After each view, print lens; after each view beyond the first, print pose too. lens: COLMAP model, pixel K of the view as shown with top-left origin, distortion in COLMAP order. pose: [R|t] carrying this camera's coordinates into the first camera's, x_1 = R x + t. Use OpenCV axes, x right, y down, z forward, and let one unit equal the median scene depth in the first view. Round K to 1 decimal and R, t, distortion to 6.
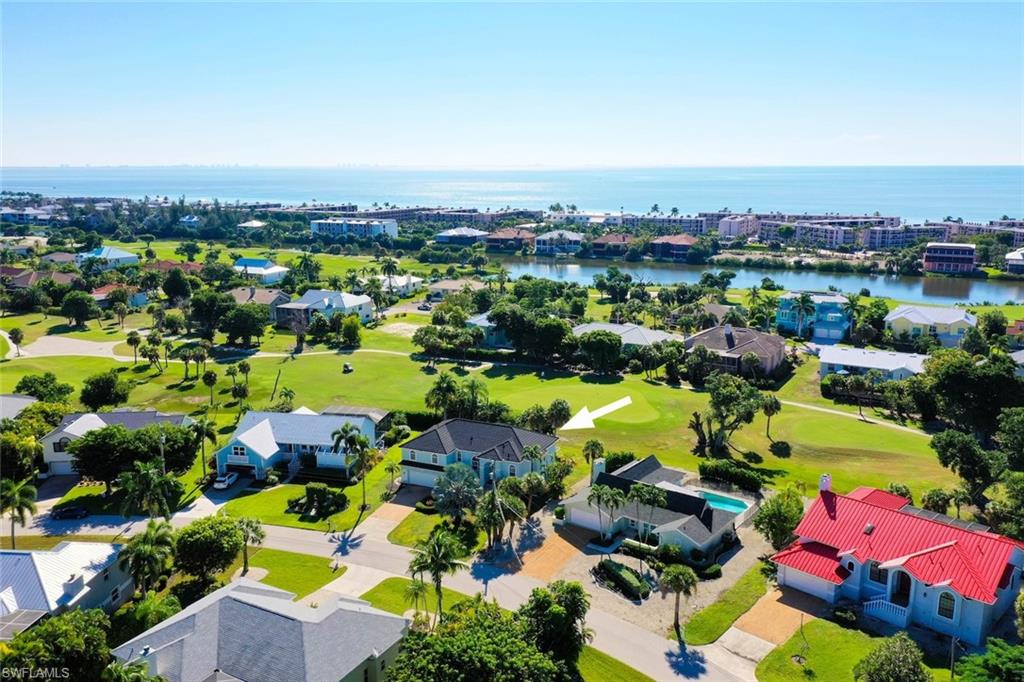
lens RADIAL K [[820.0, 0, 512.0], [0, 820.0, 341.0], [0, 0, 1]] dist [-0.001744, -0.002473]
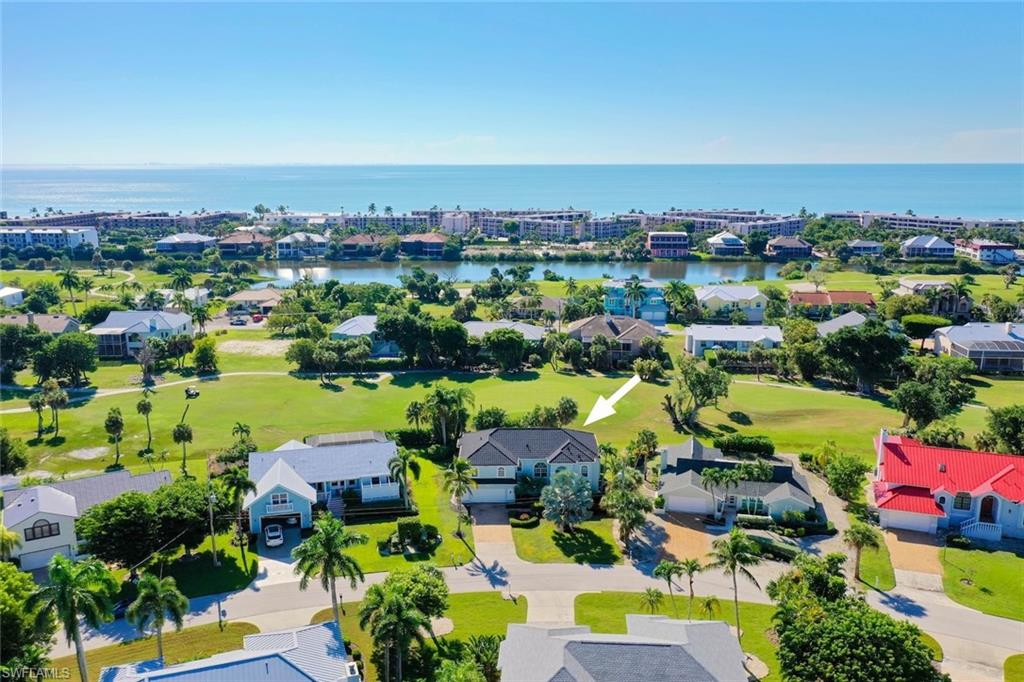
lens RADIAL K [[820.0, 0, 512.0], [0, 820.0, 341.0], [0, 0, 1]] dist [-0.001744, -0.002473]
pose [[0.907169, -0.088287, 0.411400, -0.325447], [0.087731, 0.995938, 0.020276, -0.018711], [-0.411519, 0.017699, 0.911229, 0.085218]]
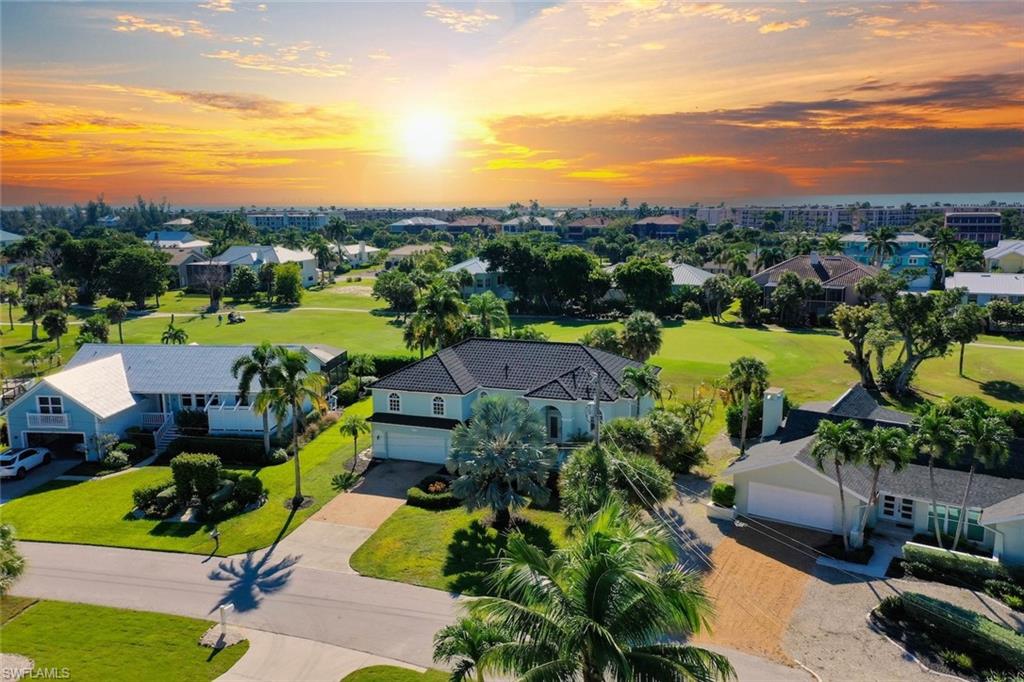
lens RADIAL K [[804.0, 0, 512.0], [0, 804.0, 341.0], [0, 0, 1]] dist [0.002623, -0.004337]
pose [[0.997580, -0.022259, 0.065869, -0.056663], [0.024627, 0.999071, -0.035370, 0.085930], [-0.065021, 0.036907, 0.997201, 0.347681]]
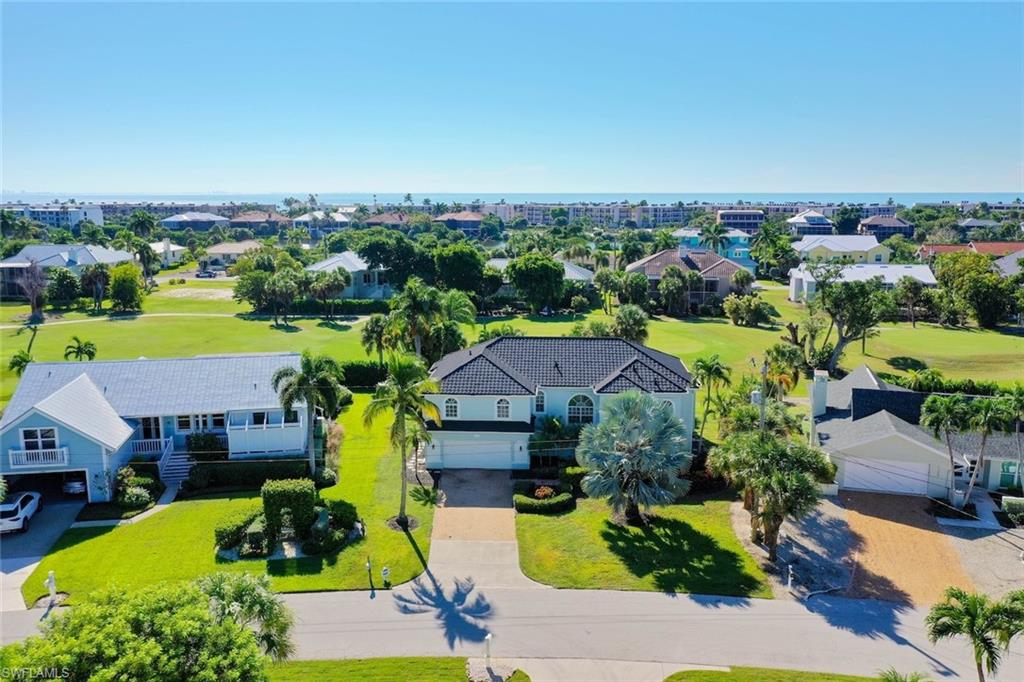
lens RADIAL K [[820.0, 0, 512.0], [0, 820.0, 341.0], [0, 0, 1]] dist [-0.001744, -0.002473]
pose [[0.932105, -0.063050, 0.356658, -0.183960], [0.074688, 0.997027, -0.018937, 0.079673], [-0.354404, 0.044290, 0.934043, 0.379145]]
